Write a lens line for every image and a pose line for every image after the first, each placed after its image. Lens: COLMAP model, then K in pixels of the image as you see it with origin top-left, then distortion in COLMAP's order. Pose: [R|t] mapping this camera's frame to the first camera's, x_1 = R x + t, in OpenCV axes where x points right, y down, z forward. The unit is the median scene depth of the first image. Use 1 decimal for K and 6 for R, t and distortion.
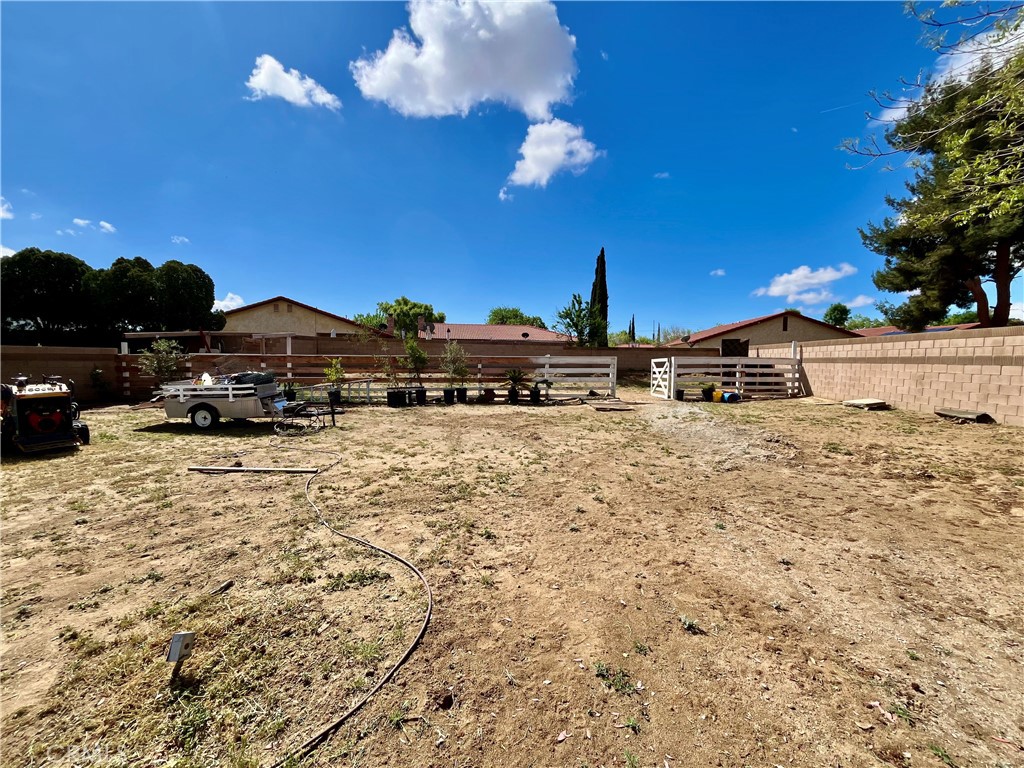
lens RADIAL K [[414.9, 0, 512.0], [0, 414.9, 384.0], [0, 0, 1]] dist [0.000891, 0.000172]
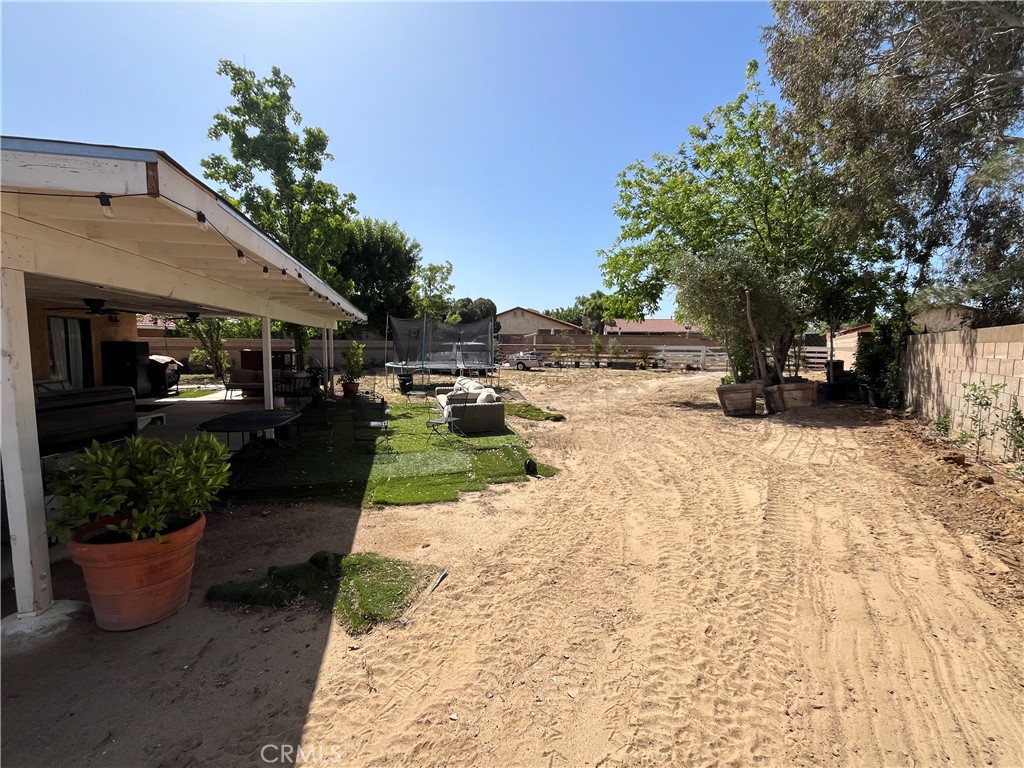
lens RADIAL K [[458.4, 0, 512.0], [0, 458.4, 384.0], [0, 0, 1]] dist [-0.000214, -0.000010]
pose [[0.902758, 0.038849, -0.428391, 0.336808], [-0.029517, 0.999160, 0.028409, 0.063164], [0.429135, -0.013002, 0.903147, -1.094153]]
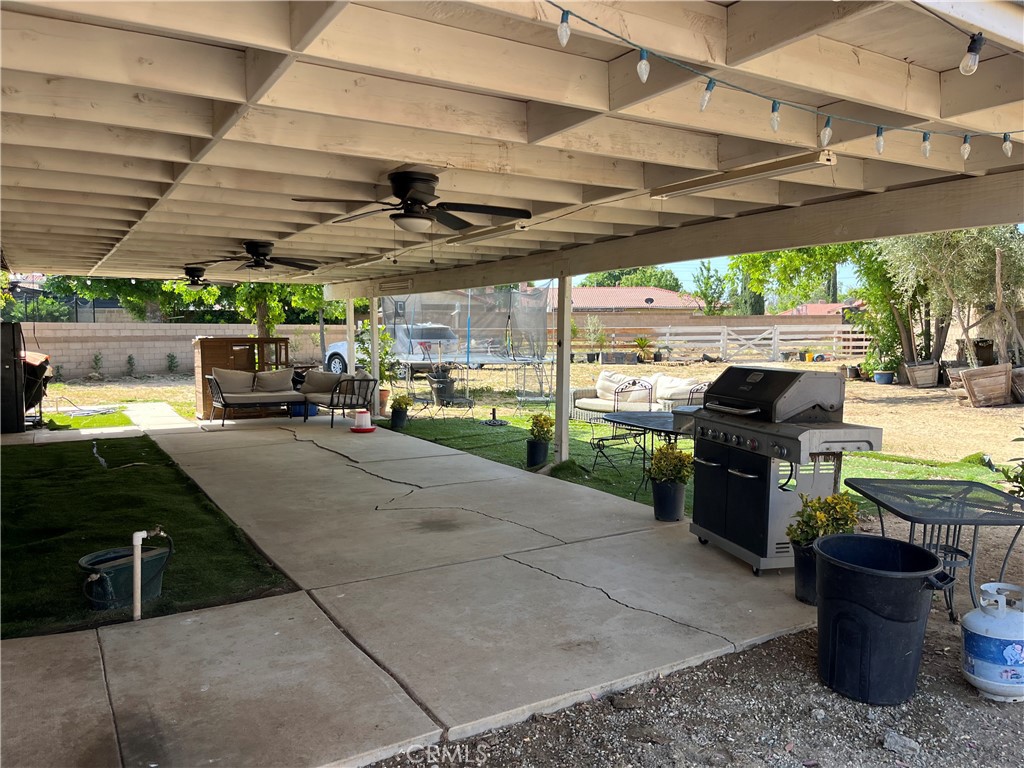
lens RADIAL K [[758.7, 0, 512.0], [0, 758.7, 384.0], [0, 0, 1]] dist [-0.002503, -0.000895]
pose [[0.989119, -0.006937, -0.146951, -0.041283], [0.007631, 0.999962, 0.004160, 0.086542], [0.146916, -0.005236, 0.989135, -1.243693]]
